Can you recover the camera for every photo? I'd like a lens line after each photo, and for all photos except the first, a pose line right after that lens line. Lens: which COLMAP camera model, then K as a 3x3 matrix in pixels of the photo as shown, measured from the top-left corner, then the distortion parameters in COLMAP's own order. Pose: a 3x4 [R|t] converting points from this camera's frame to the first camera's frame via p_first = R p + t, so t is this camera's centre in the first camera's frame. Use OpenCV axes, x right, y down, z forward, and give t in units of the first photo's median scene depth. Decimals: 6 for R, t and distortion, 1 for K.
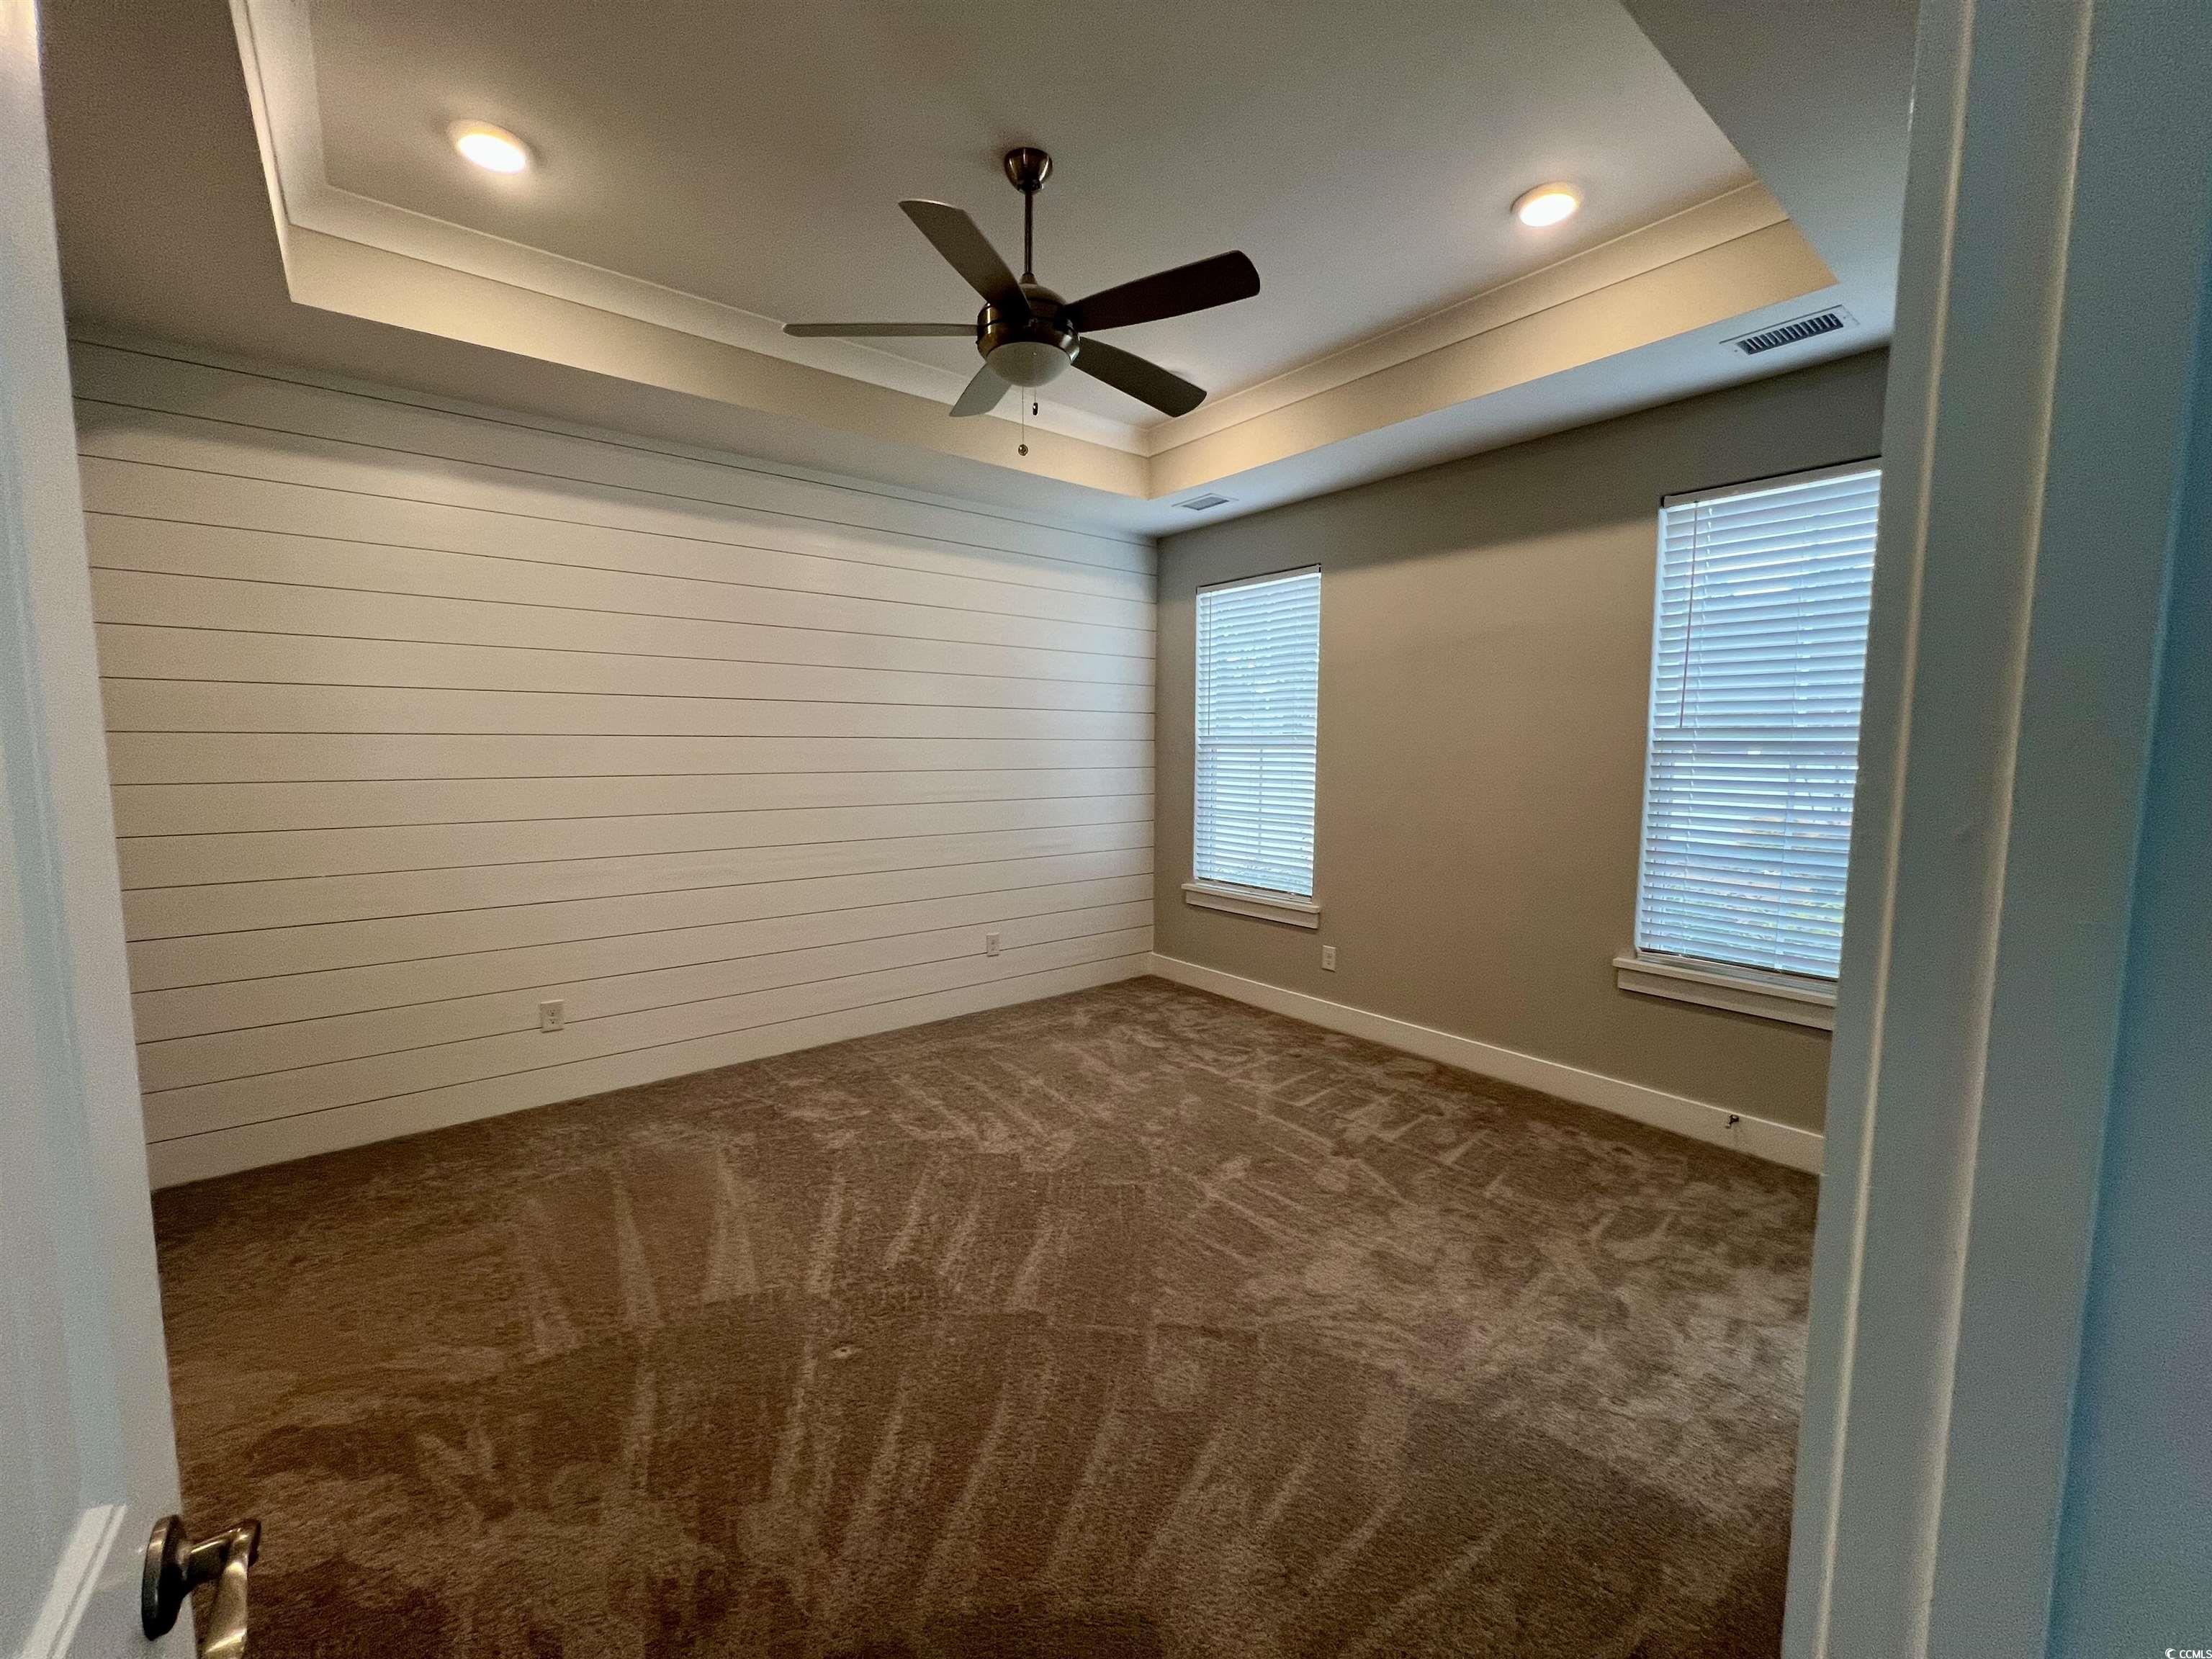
lens RADIAL K [[890.2, 0, 1106.0], [0, 890.2, 829.5], [0, 0, 1]] dist [0.000607, 0.000060]
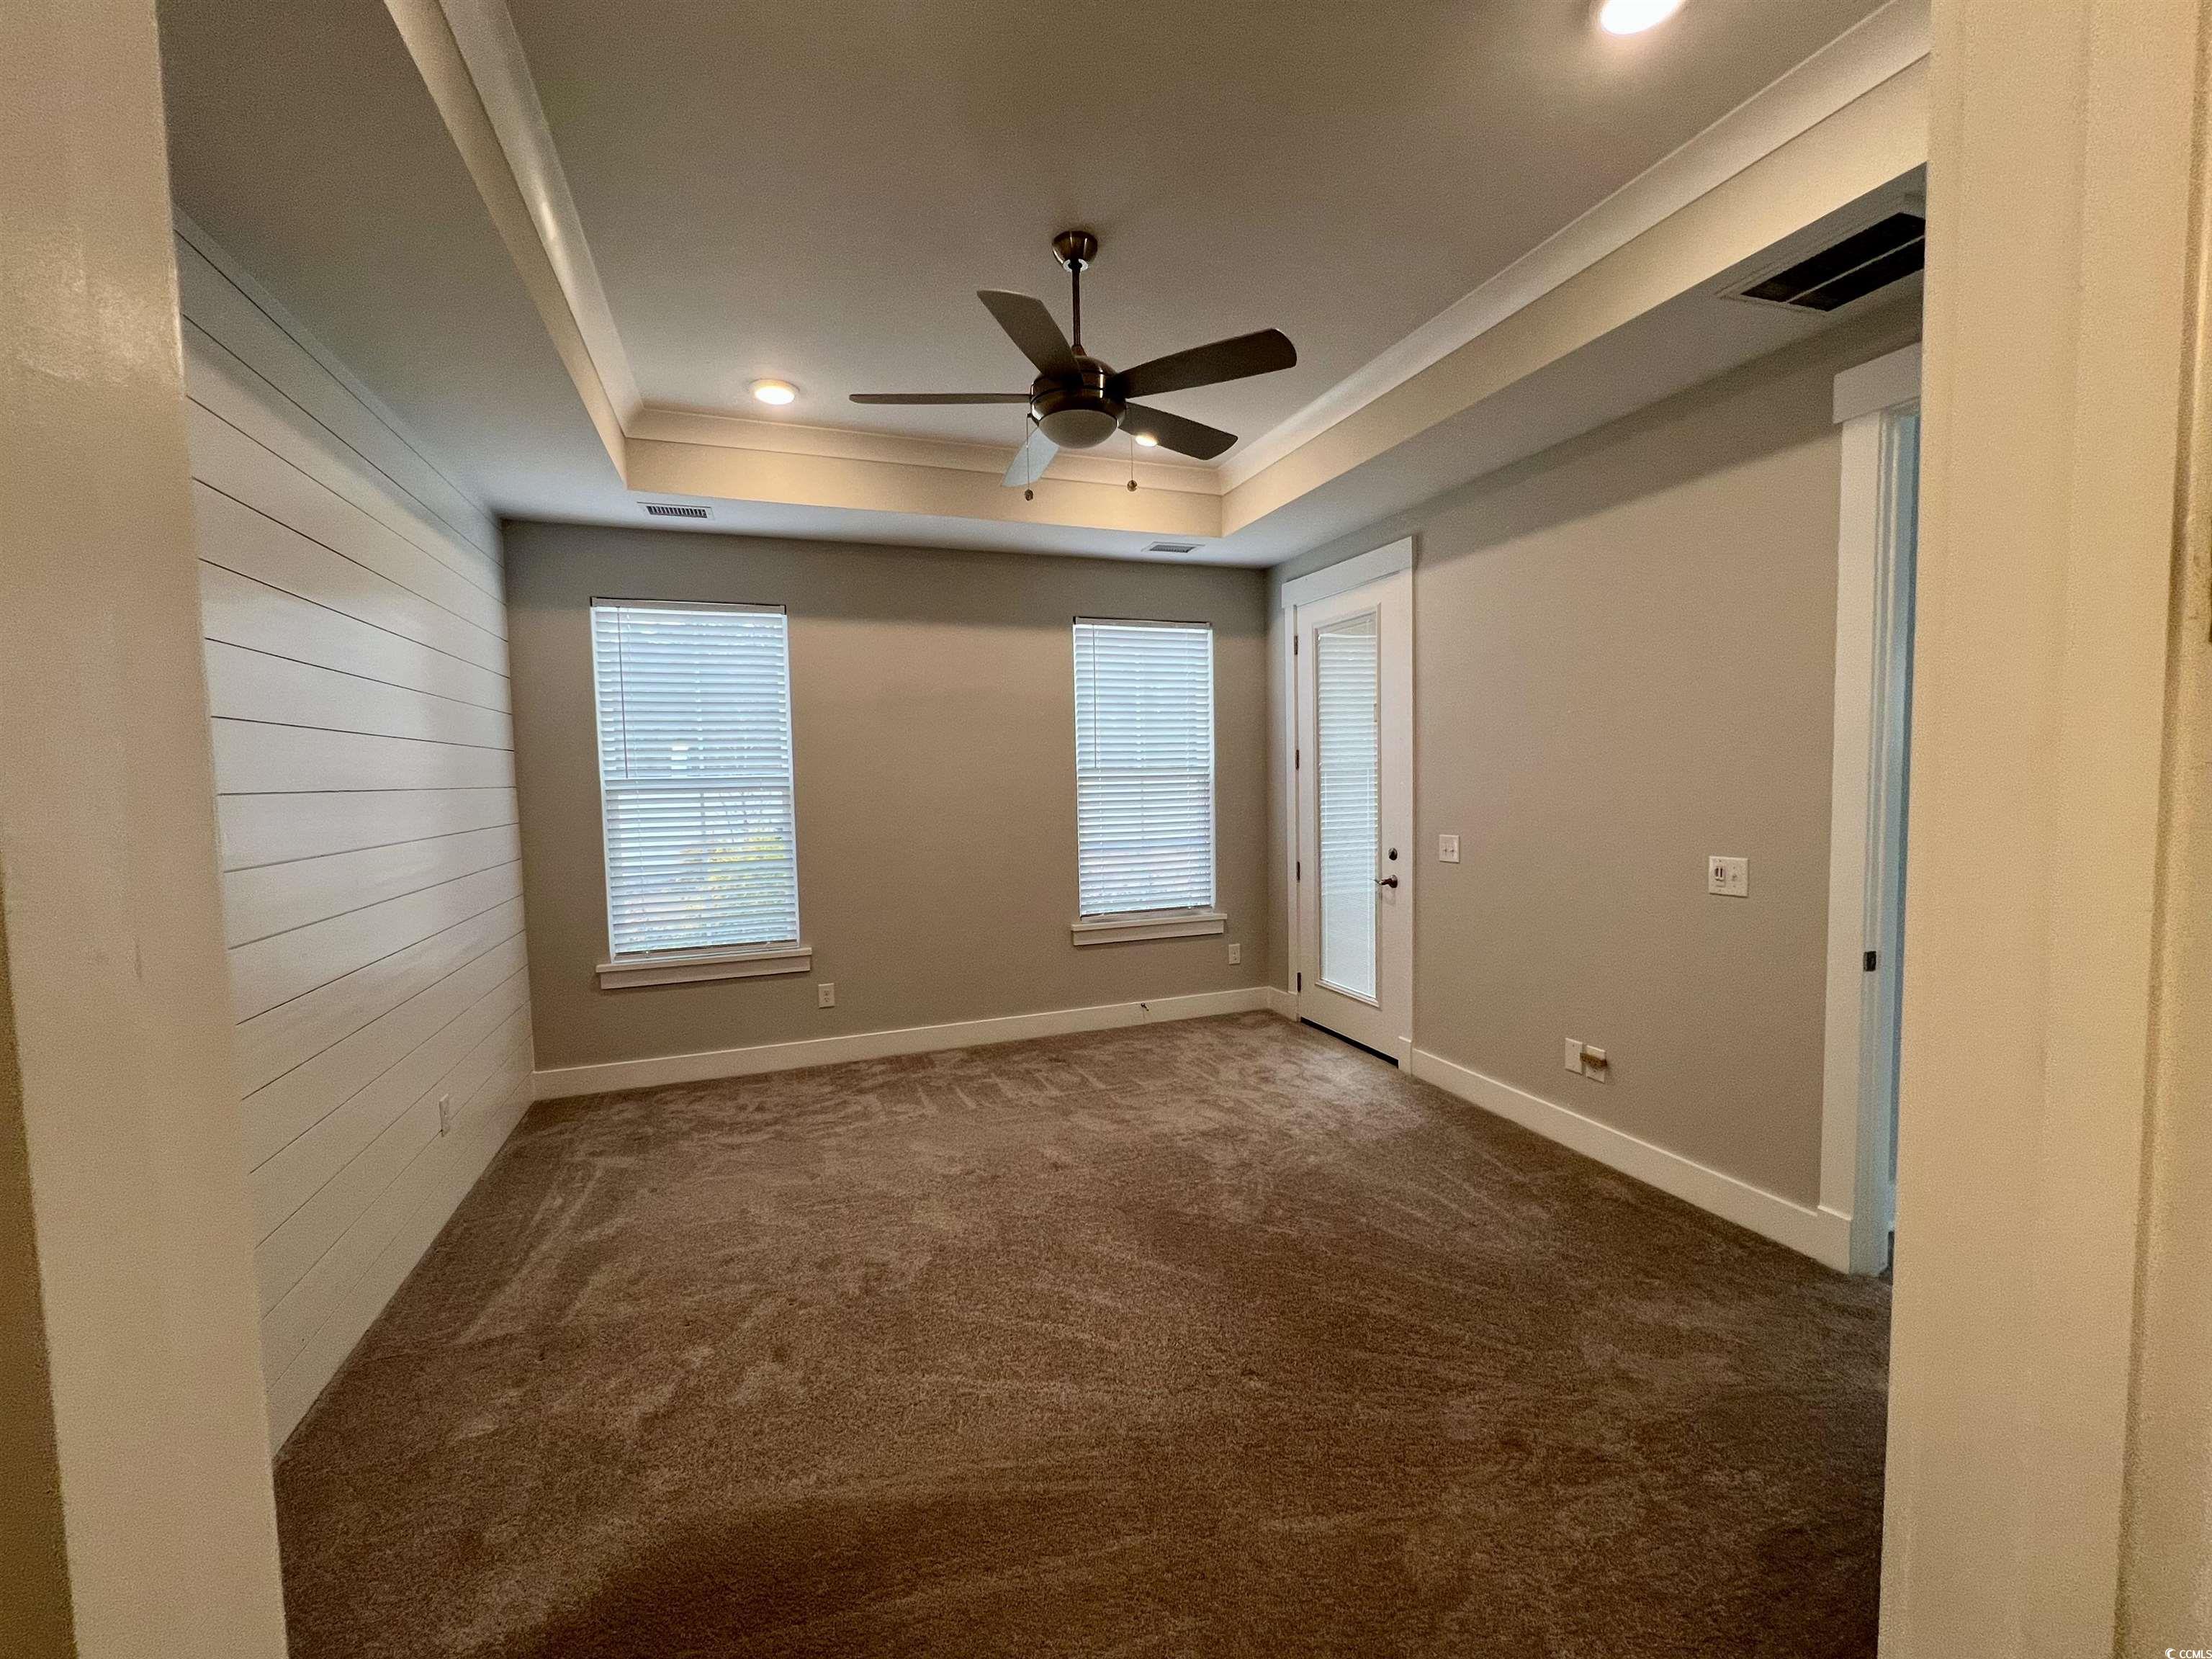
lens RADIAL K [[889.2, 0, 1092.7], [0, 889.2, 828.5], [0, 0, 1]] dist [0.002174, -0.000115]
pose [[0.323303, -0.068713, 0.943797, -0.621965], [0.111490, 0.993180, 0.034117, -0.047257], [-0.939705, 0.094194, 0.328759, 0.380571]]
